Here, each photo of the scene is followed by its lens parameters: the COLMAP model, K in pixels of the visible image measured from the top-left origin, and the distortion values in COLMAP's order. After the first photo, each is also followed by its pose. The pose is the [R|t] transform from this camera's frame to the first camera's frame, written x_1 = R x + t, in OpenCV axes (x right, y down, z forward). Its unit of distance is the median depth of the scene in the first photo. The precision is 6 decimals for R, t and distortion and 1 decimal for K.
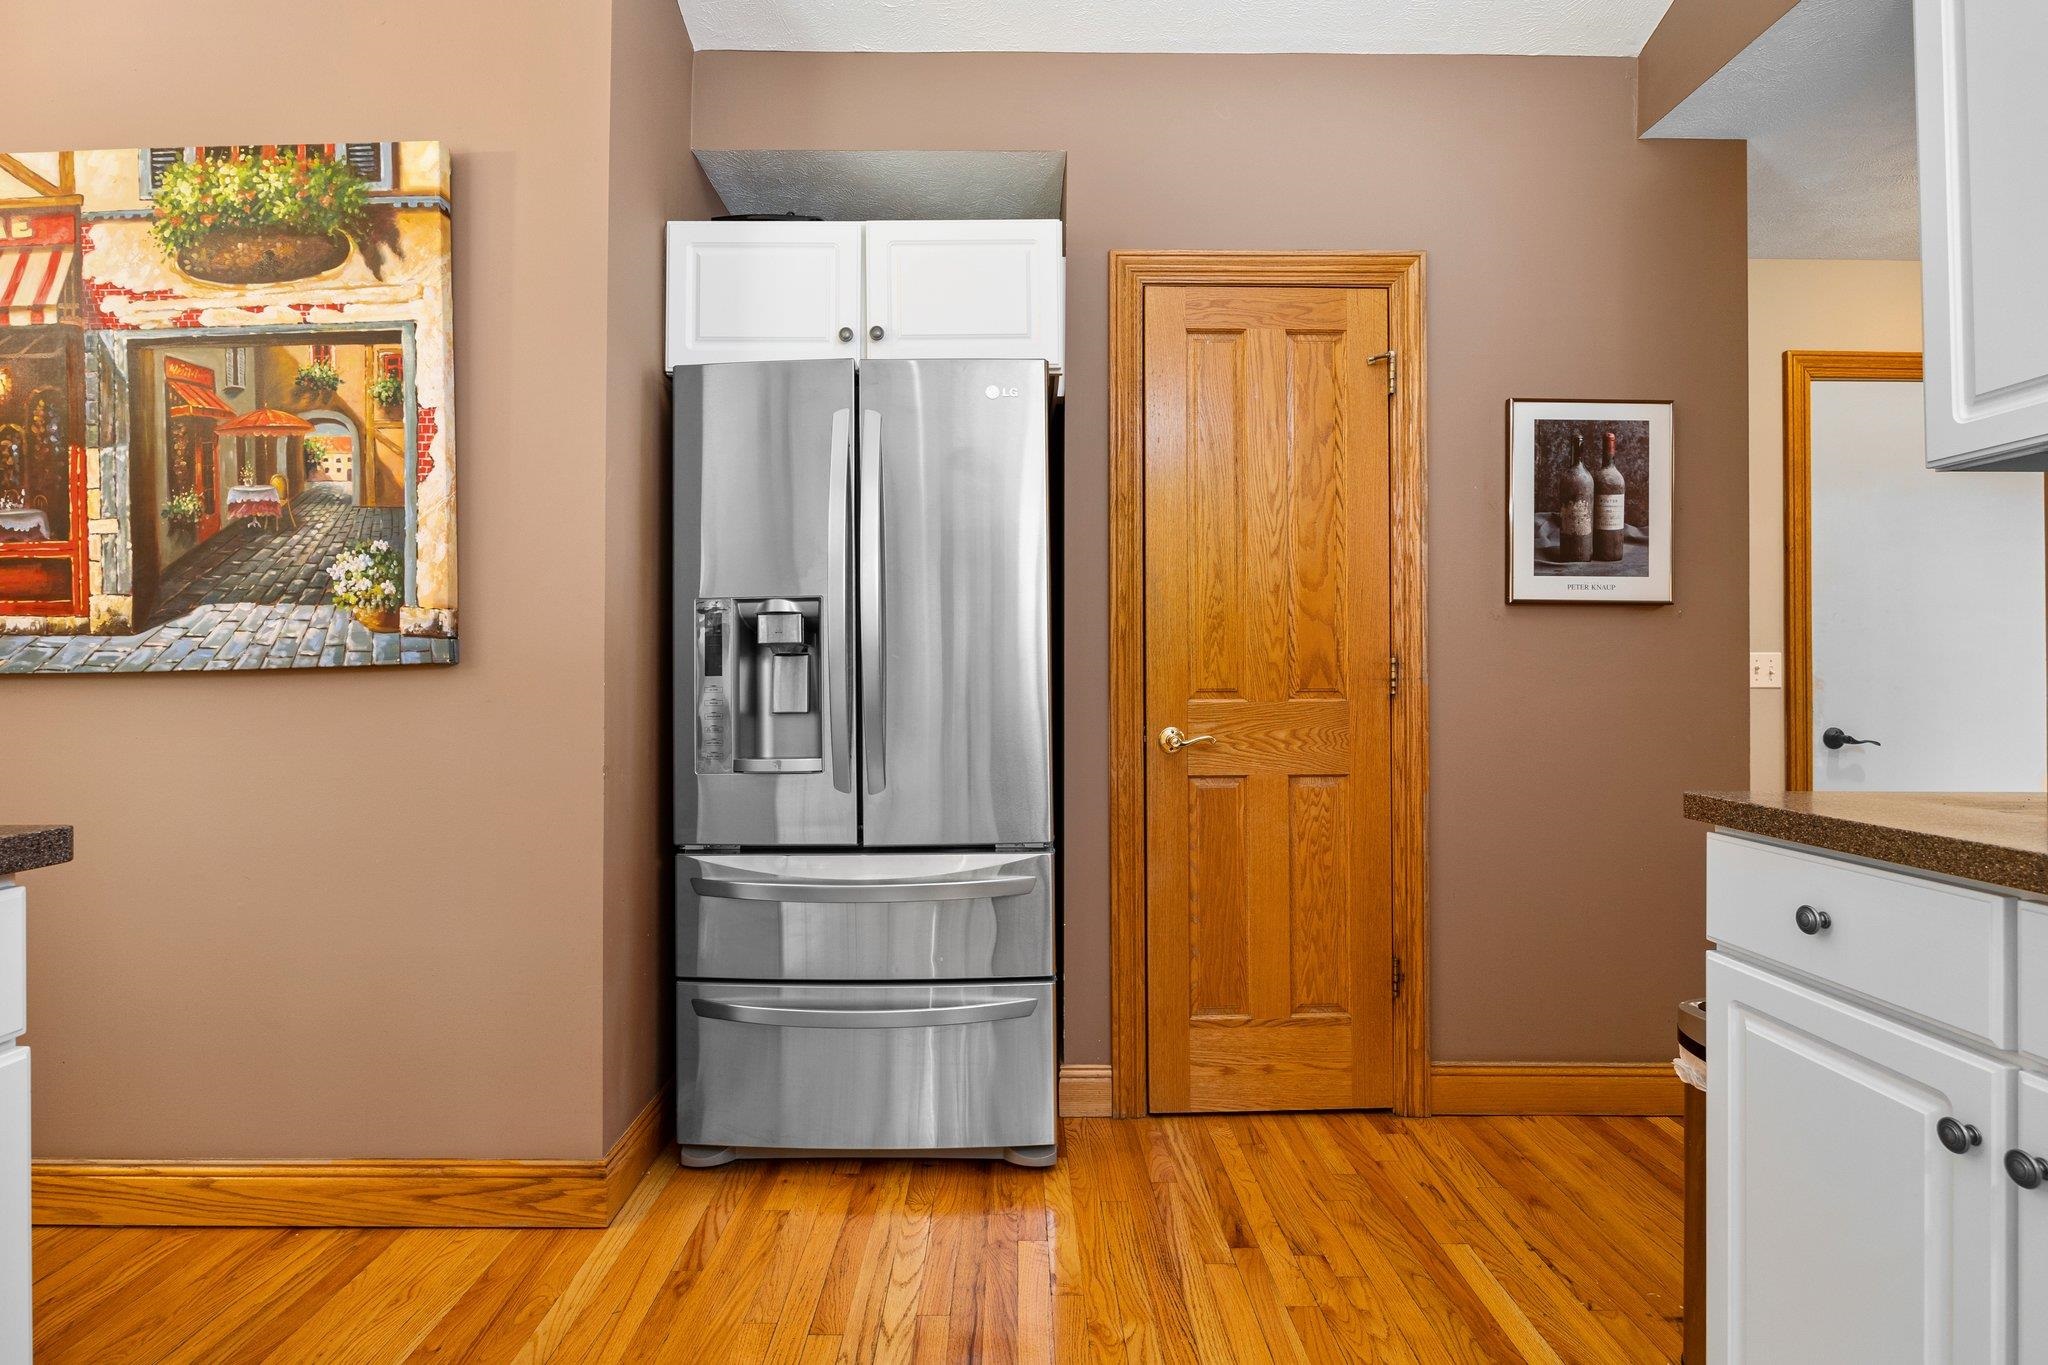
lens RADIAL K [[967.2, 0, 1022.3], [0, 967.2, 677.9], [0, 0, 1]] dist [-0.015612, -0.000260]
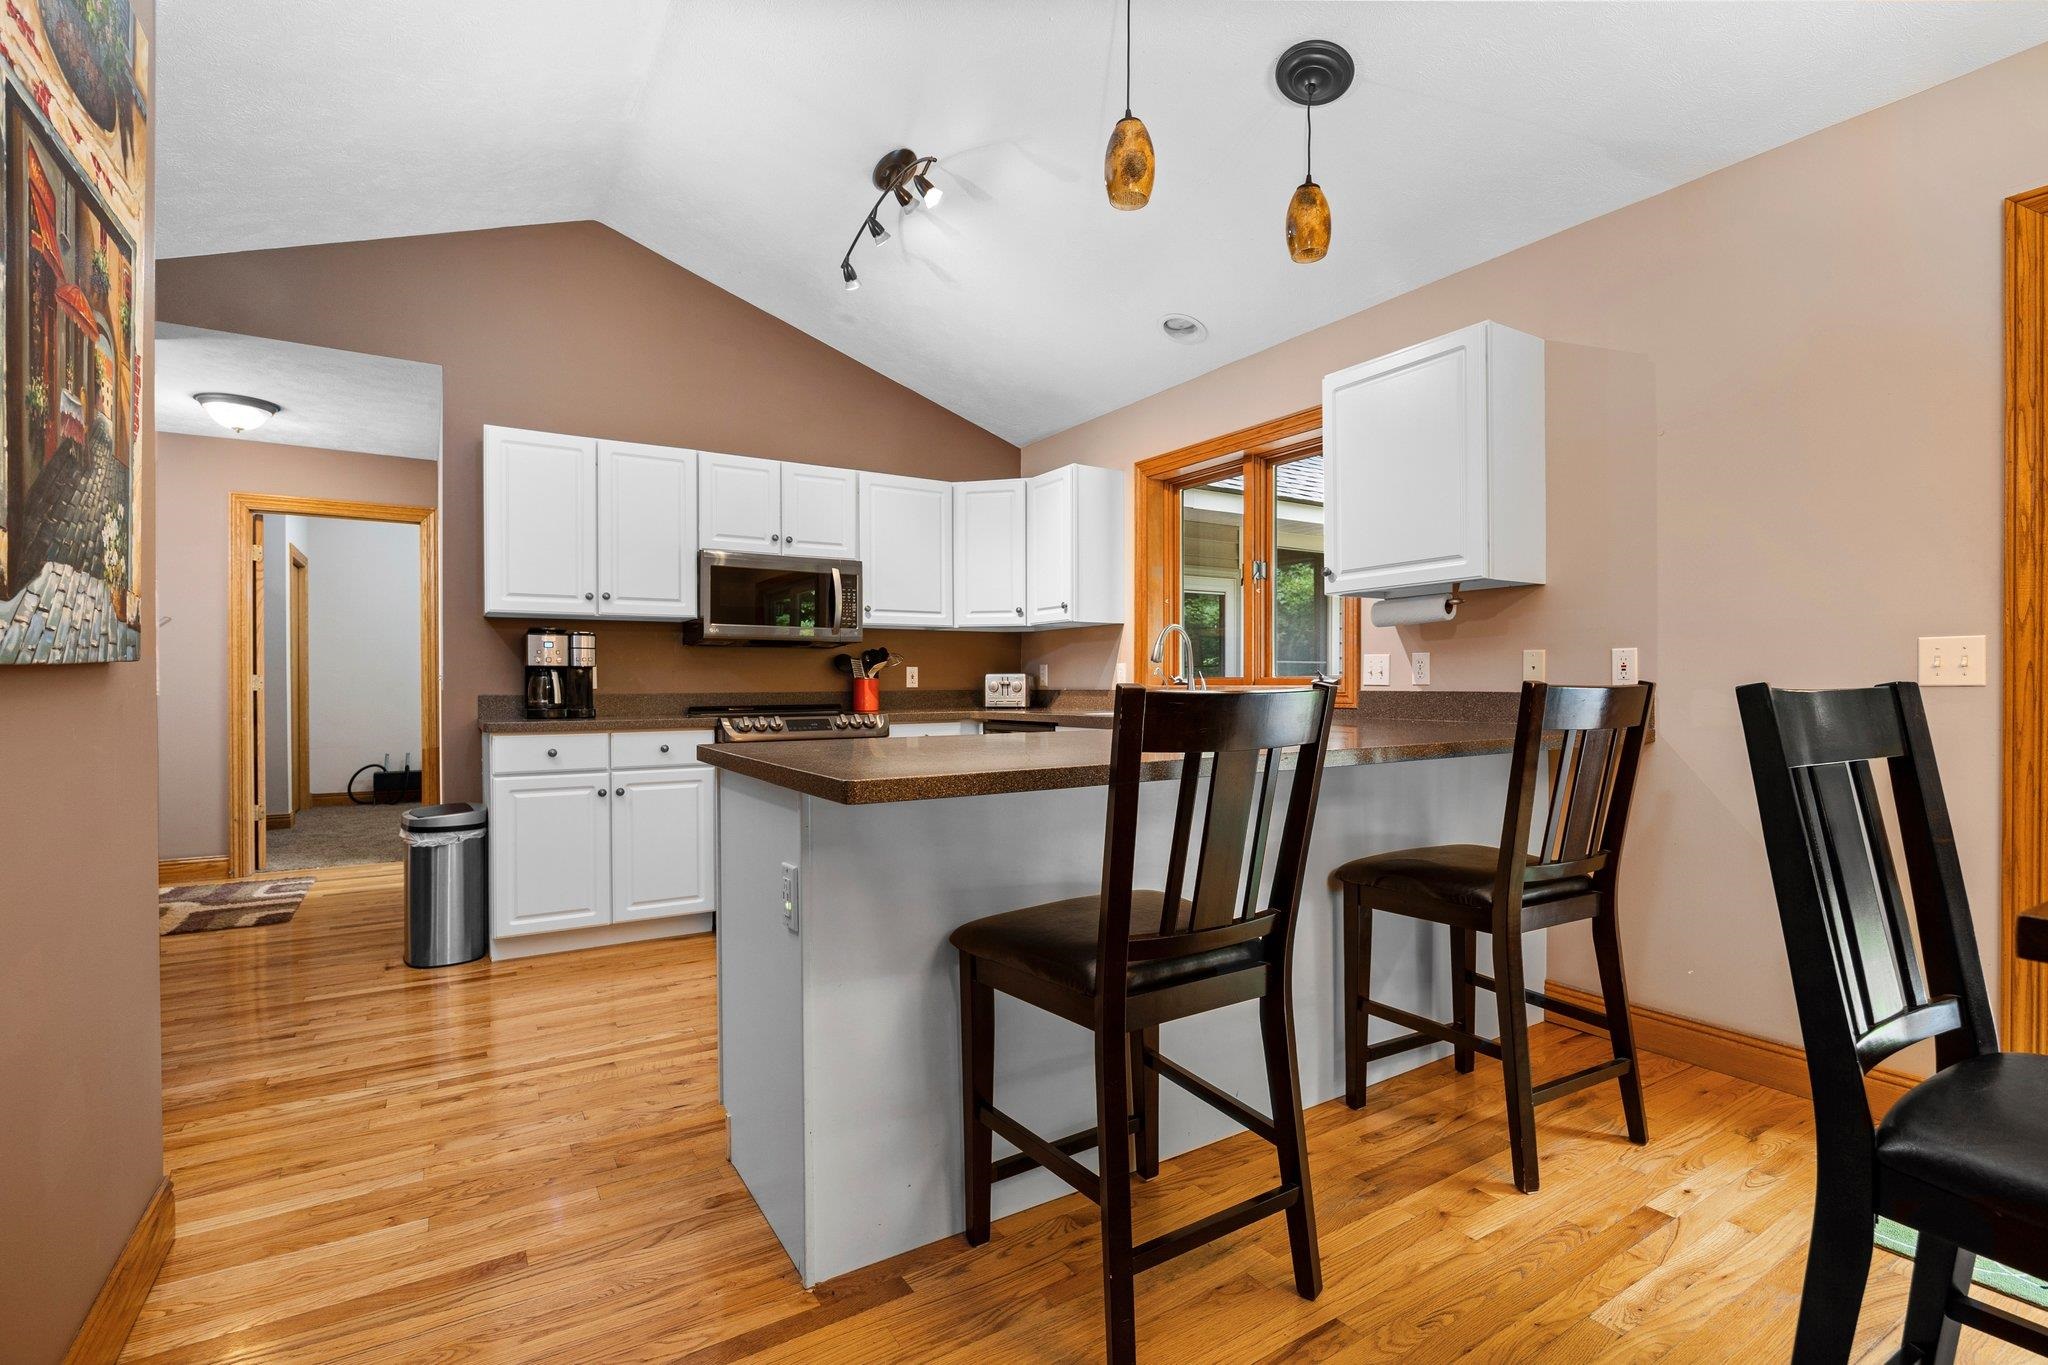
lens RADIAL K [[967.2, 0, 1030.4], [0, 967.2, 683.5], [0, 0, 1]] dist [-0.015612, -0.000260]
pose [[-0.520817, 0.000816, 0.853668, -1.735431], [-0.006413, 0.999968, -0.004869, 0.003710], [-0.853645, -0.008011, -0.520794, 0.768471]]
